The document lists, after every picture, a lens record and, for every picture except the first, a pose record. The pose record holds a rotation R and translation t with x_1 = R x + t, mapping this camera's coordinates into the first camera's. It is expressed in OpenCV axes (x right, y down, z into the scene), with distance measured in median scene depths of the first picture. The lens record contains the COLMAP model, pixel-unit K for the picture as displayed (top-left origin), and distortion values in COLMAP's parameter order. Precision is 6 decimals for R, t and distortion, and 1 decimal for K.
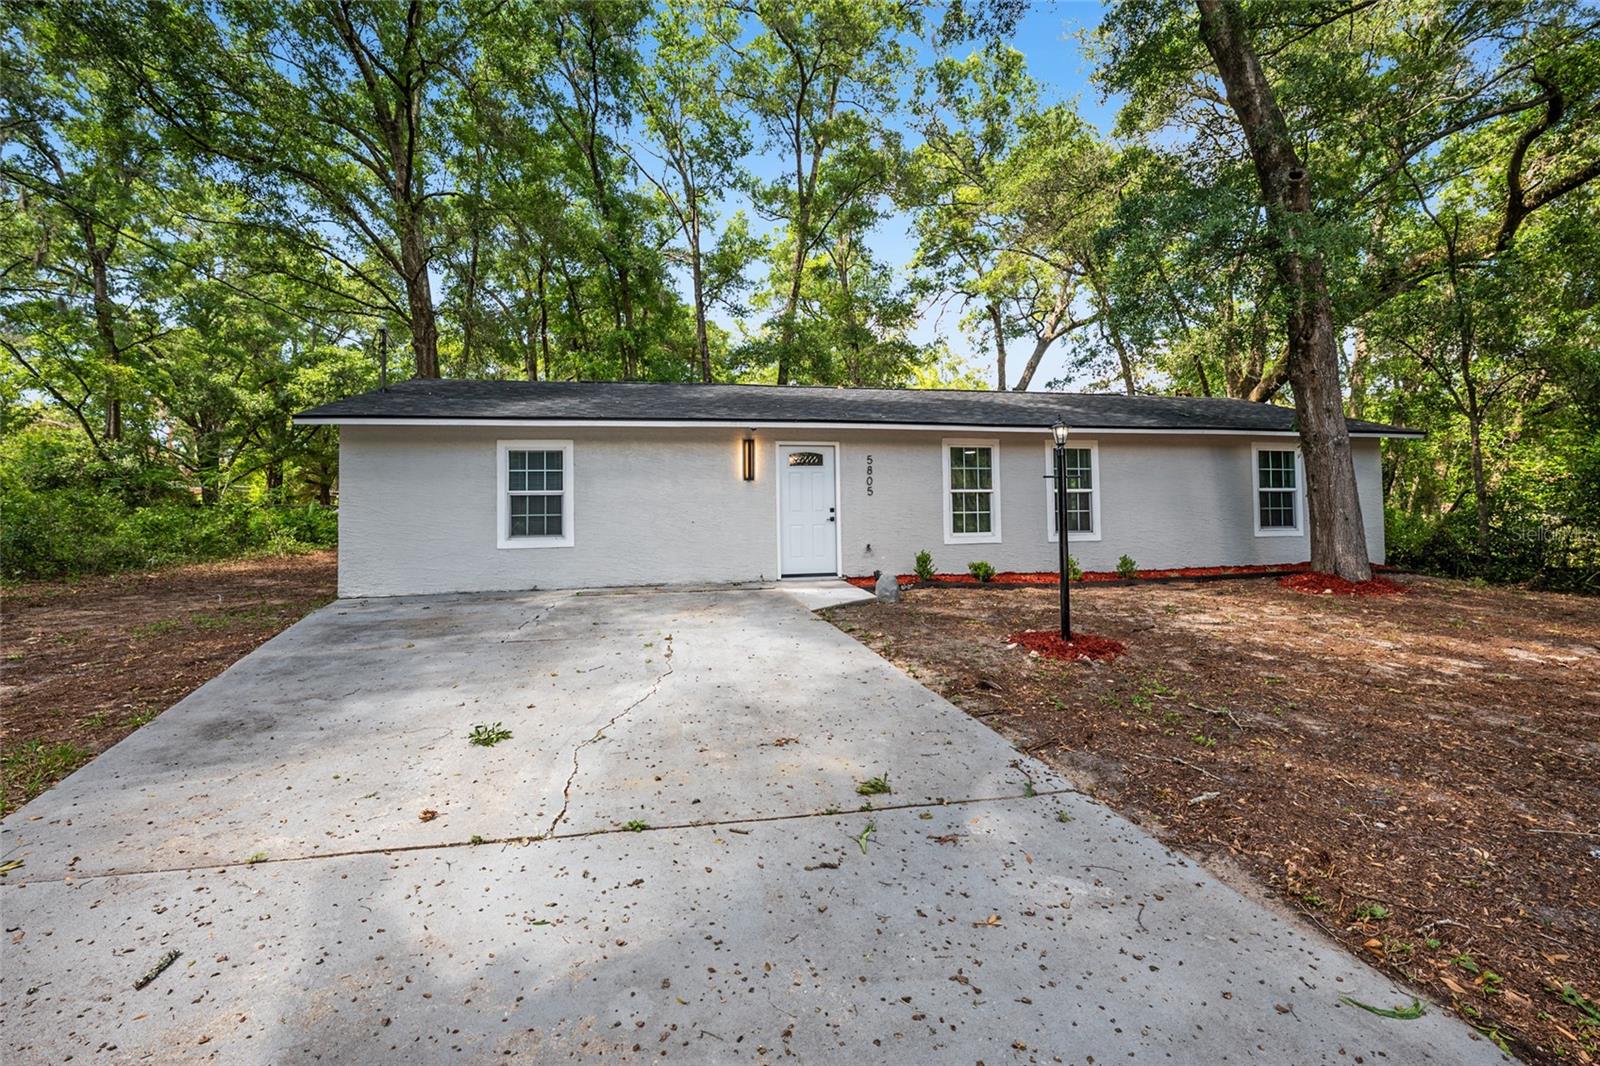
lens RADIAL K [[646.6, 0, 805.6], [0, 646.6, 537.7], [0, 0, 1]] dist [-0.027701, 0.004082]
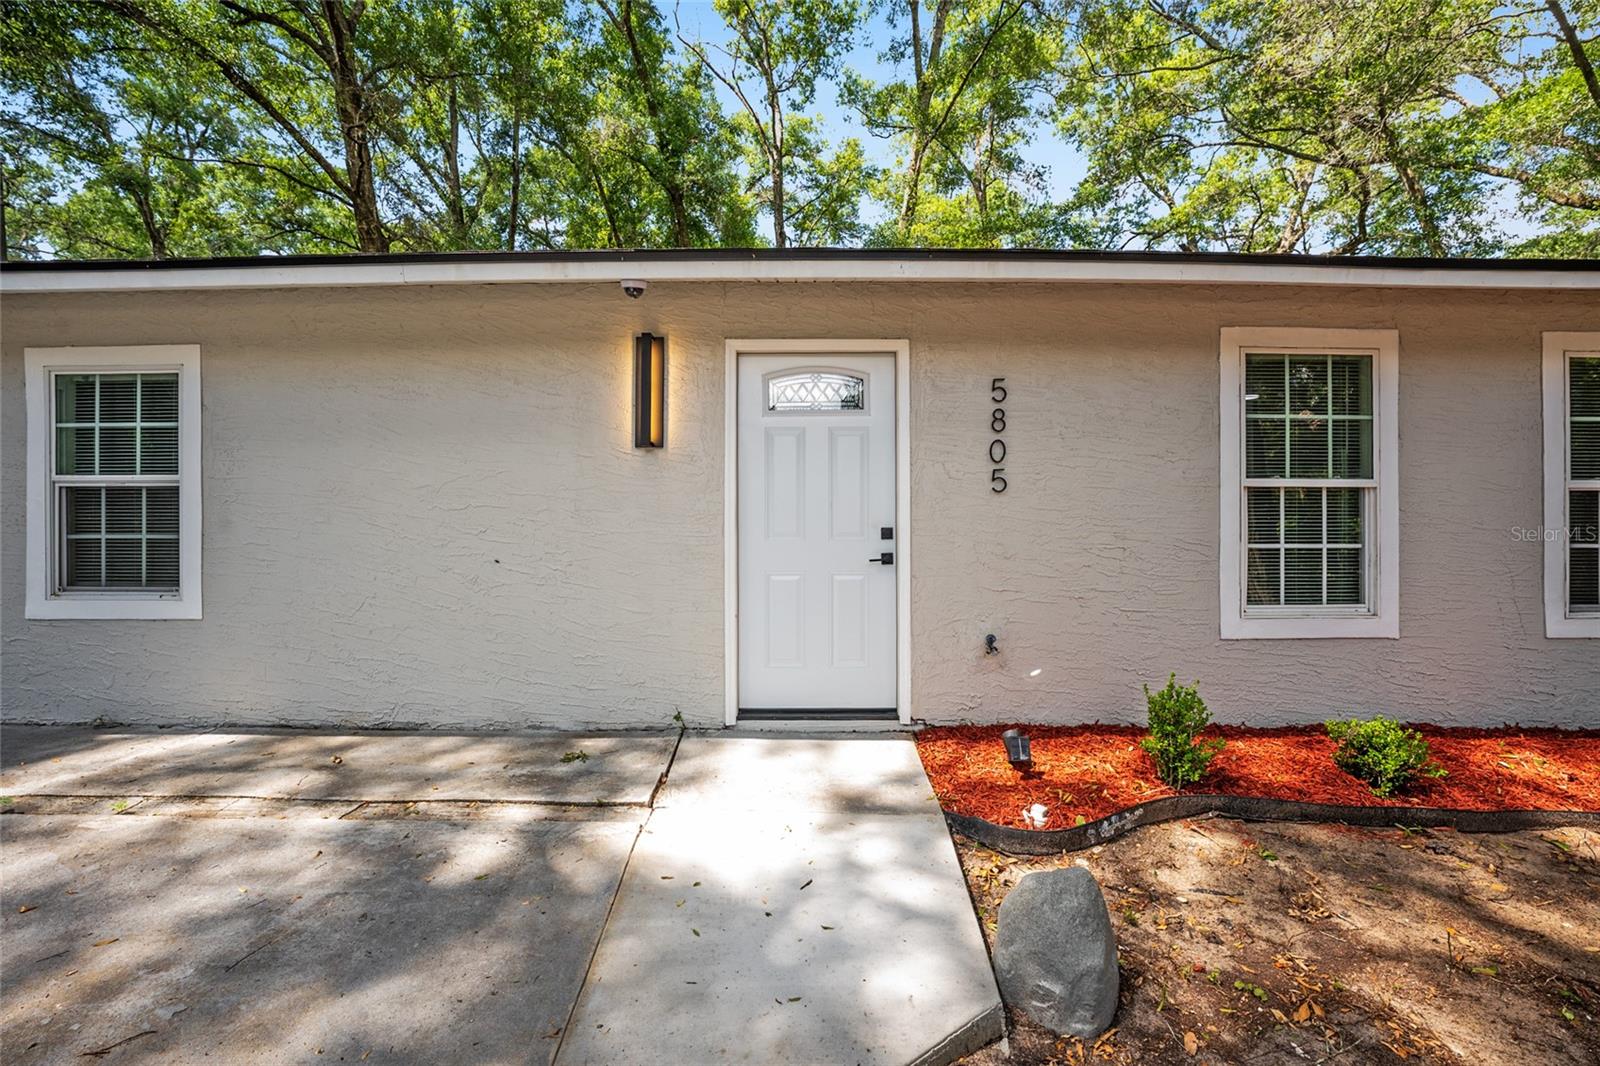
lens RADIAL K [[646.6, 0, 809.9], [0, 646.6, 536.3], [0, 0, 1]] dist [-0.027701, 0.004082]
pose [[0.977750, 0.020596, -0.208760, 0.037547], [-0.020540, 0.999786, 0.002438, -0.020853], [0.208765, 0.001904, 0.977964, 0.325924]]
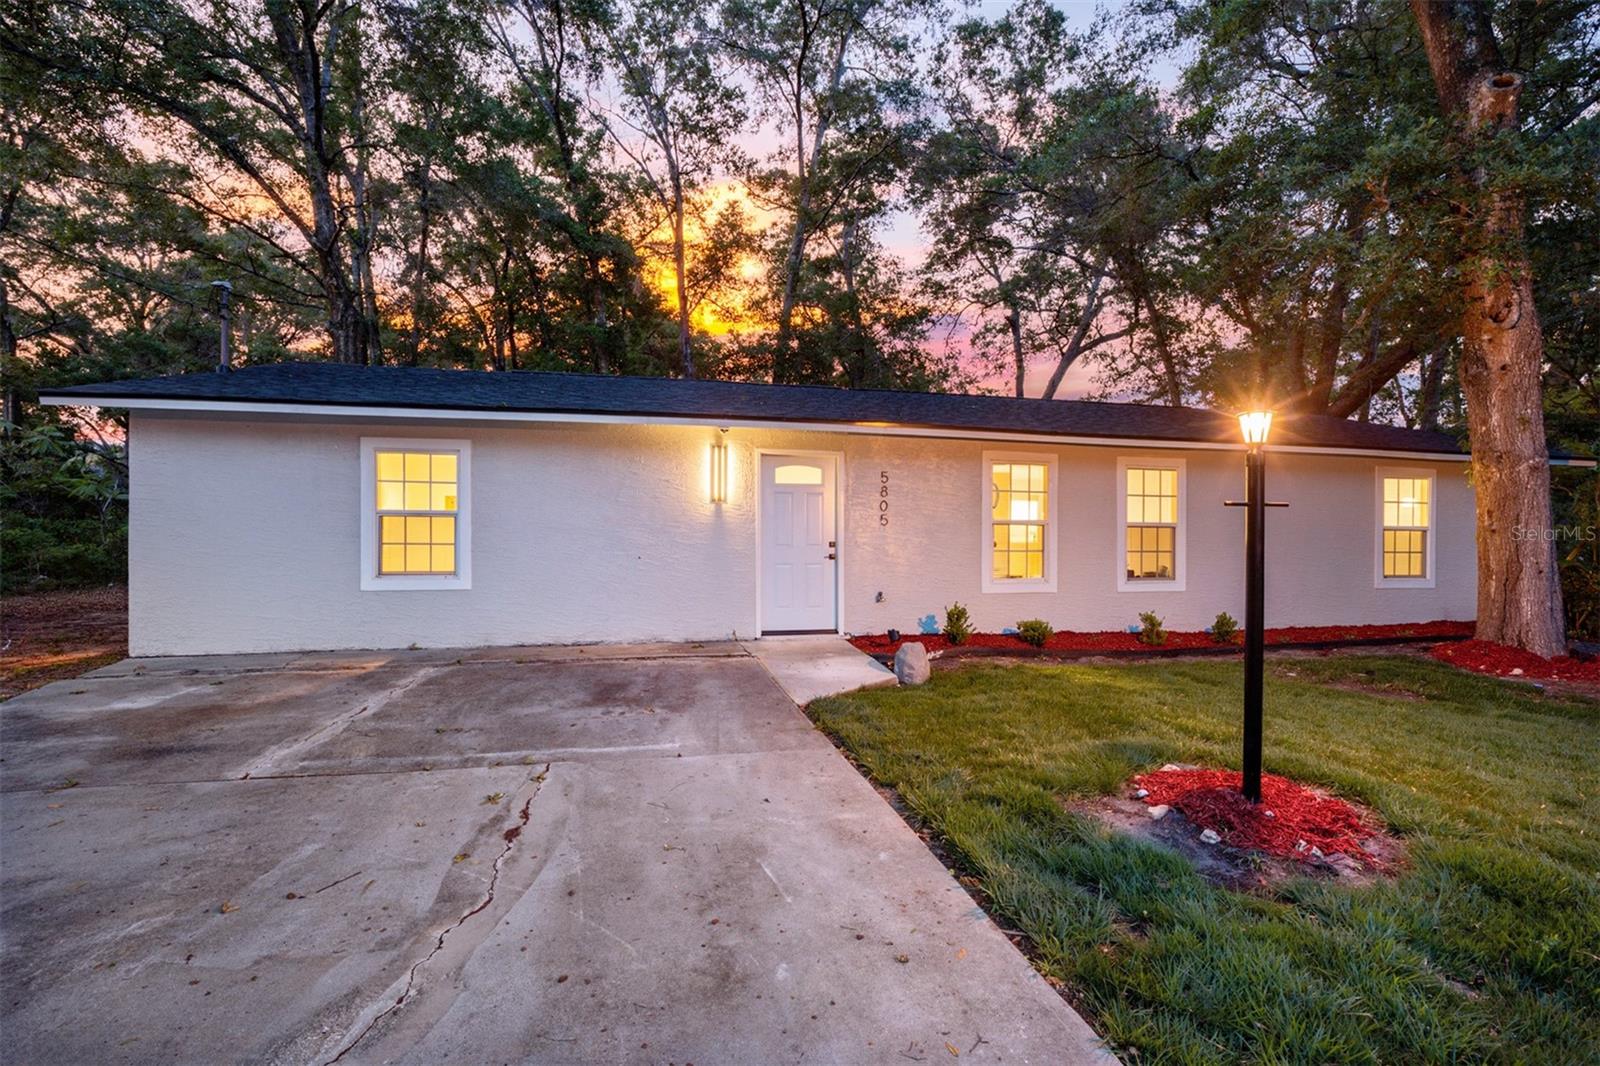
lens RADIAL K [[646.6, 0, 800.9], [0, 646.6, 589.4], [0, 0, 1]] dist [-0.027701, 0.004082]
pose [[0.999792, 0.020415, 0.000181, 0.003328], [-0.020407, 0.999050, 0.038512, -0.009769], [0.000606, -0.038508, 0.999258, 0.132977]]
